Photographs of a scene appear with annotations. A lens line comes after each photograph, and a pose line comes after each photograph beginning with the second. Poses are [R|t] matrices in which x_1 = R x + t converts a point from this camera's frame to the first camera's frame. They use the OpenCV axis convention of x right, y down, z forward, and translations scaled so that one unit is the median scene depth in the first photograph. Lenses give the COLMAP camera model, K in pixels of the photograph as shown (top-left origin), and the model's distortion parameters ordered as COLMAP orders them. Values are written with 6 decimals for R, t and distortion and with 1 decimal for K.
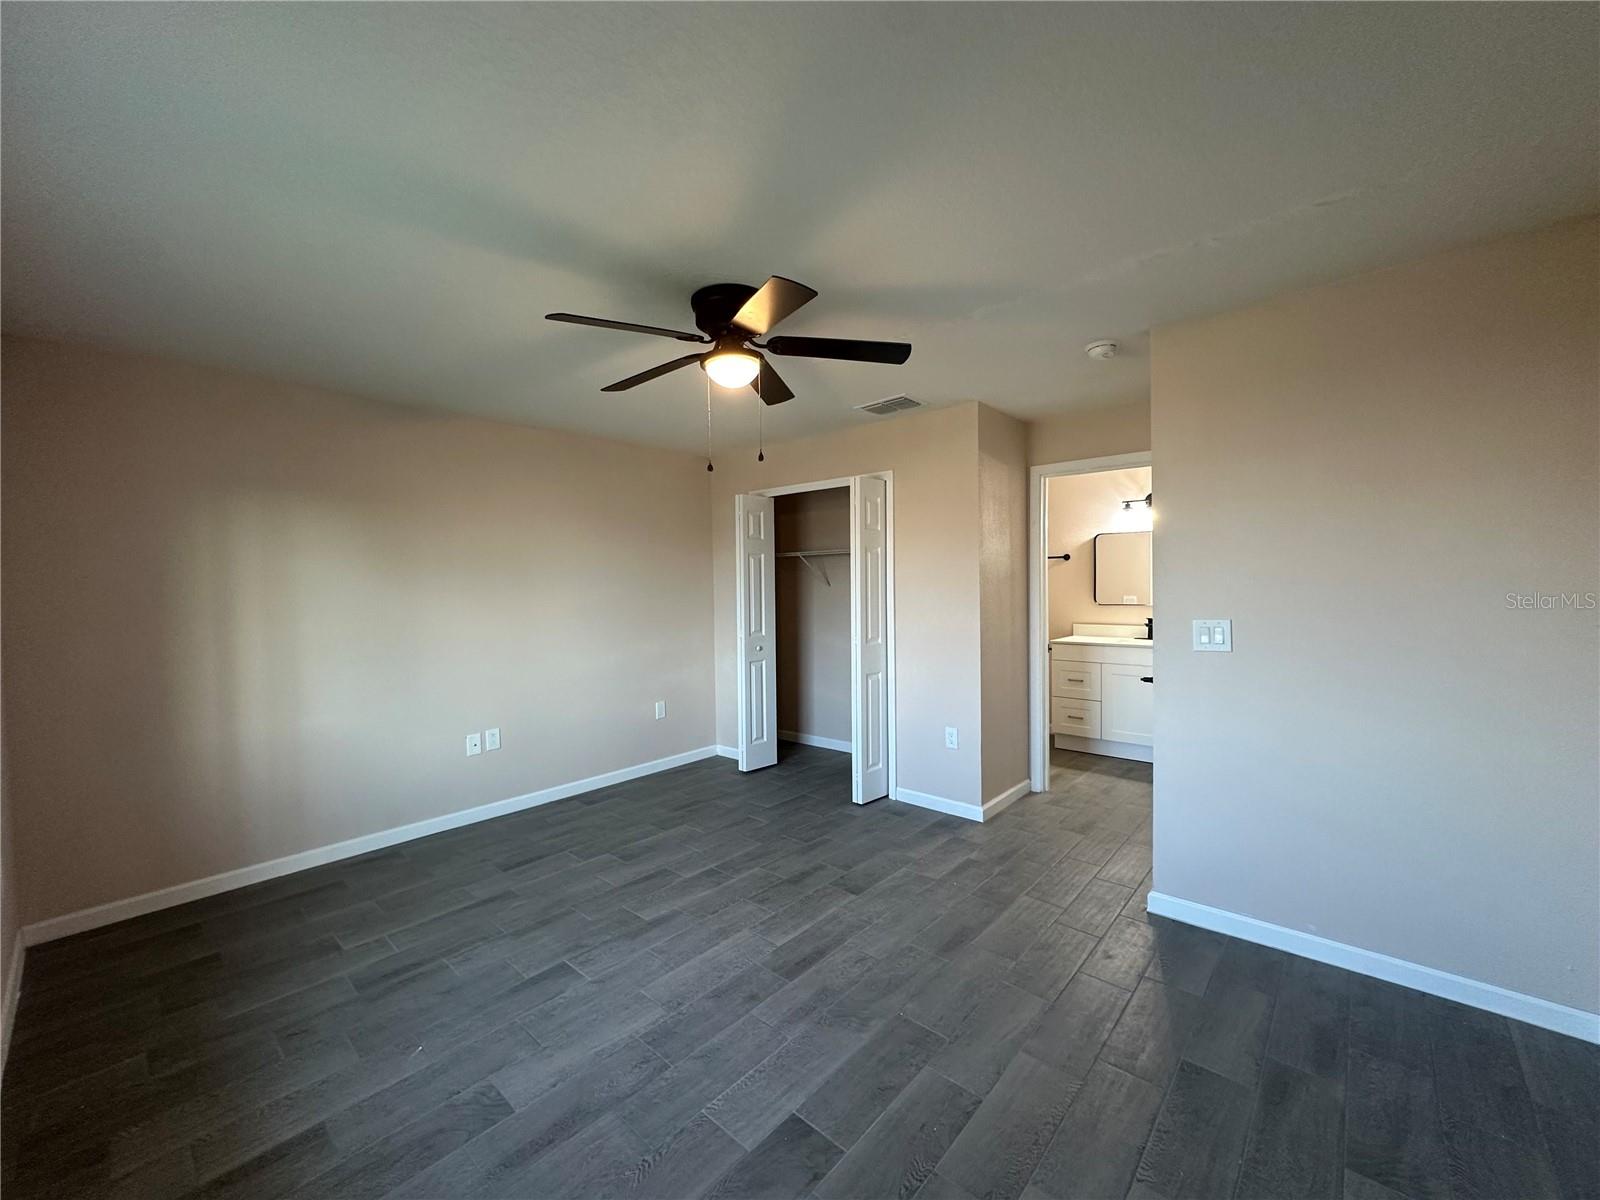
lens RADIAL K [[634.8, 0, 784.9], [0, 634.8, 597.2], [0, 0, 1]] dist [-0.004138, 0.000870]
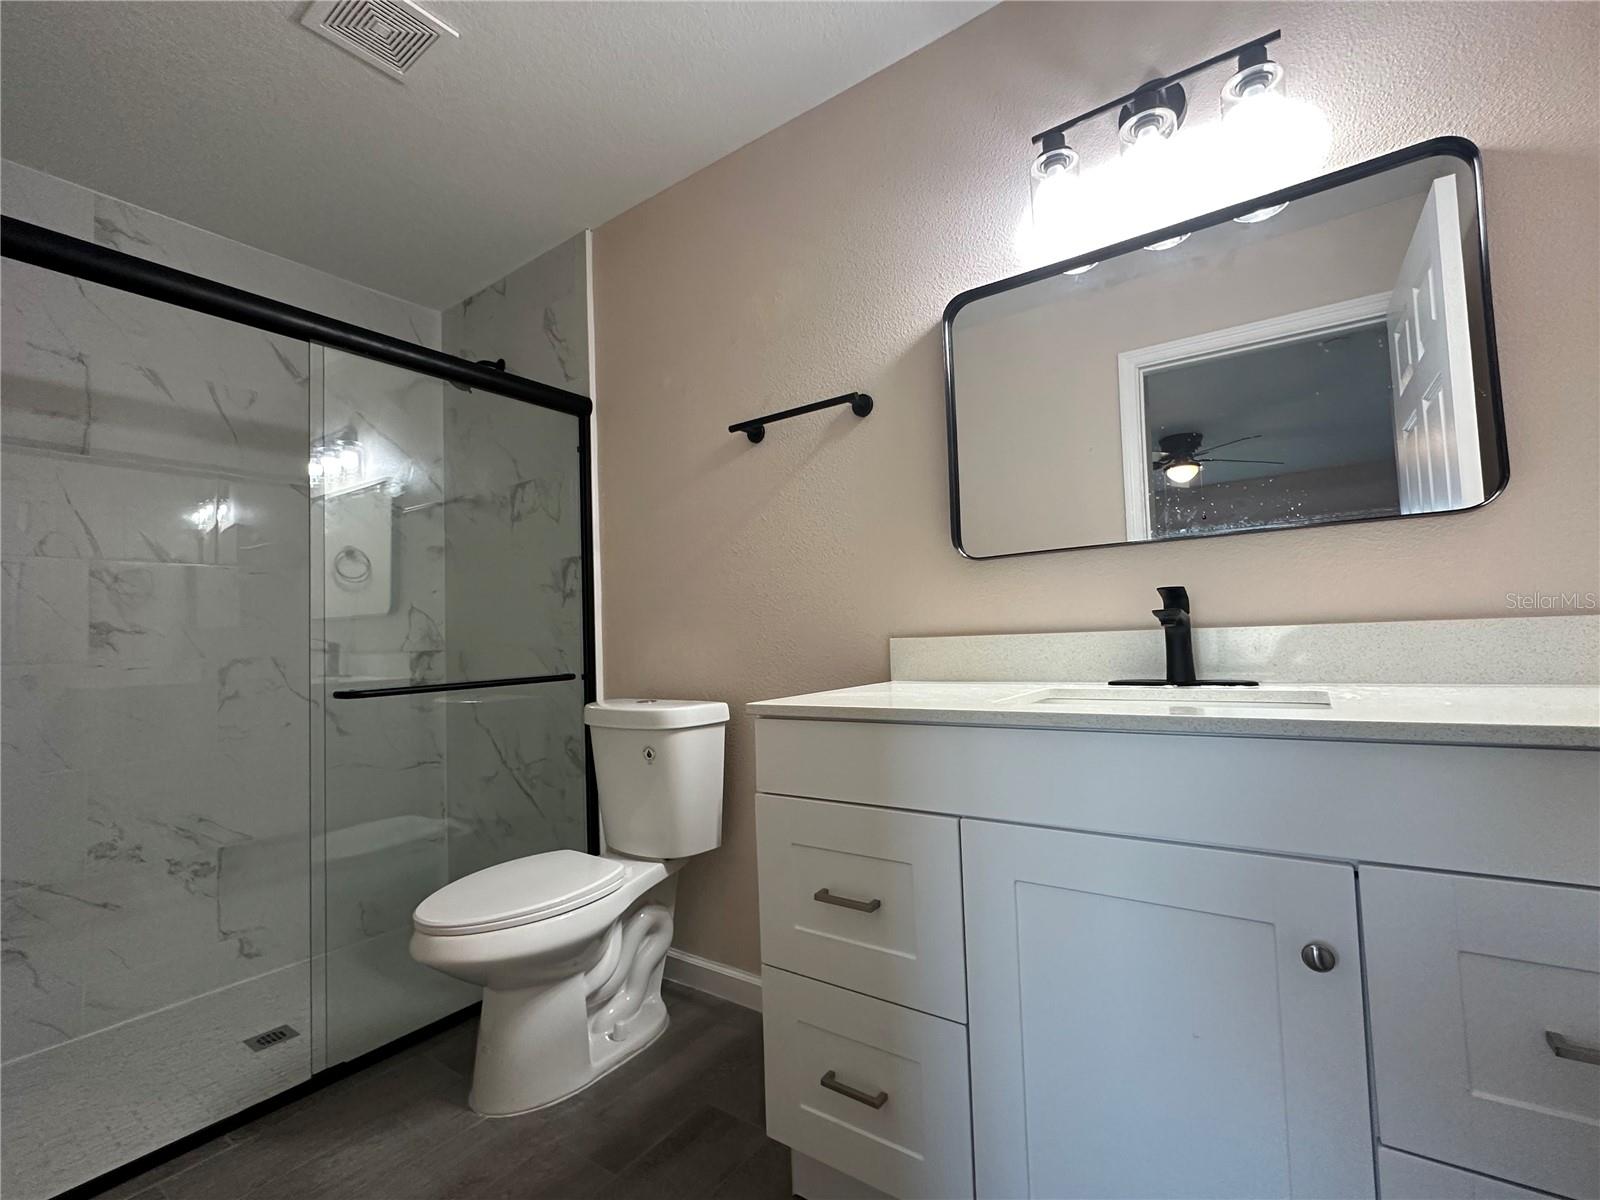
lens RADIAL K [[712.7, 0, 797.4], [0, 712.7, 600.6], [0, 0, 1]] dist [-0.003678, -0.000612]
pose [[0.992929, -0.020363, 0.116946, 0.314298], [0.028316, 0.997368, -0.066752, 0.037906], [-0.115279, 0.069592, 0.990892, 0.579767]]
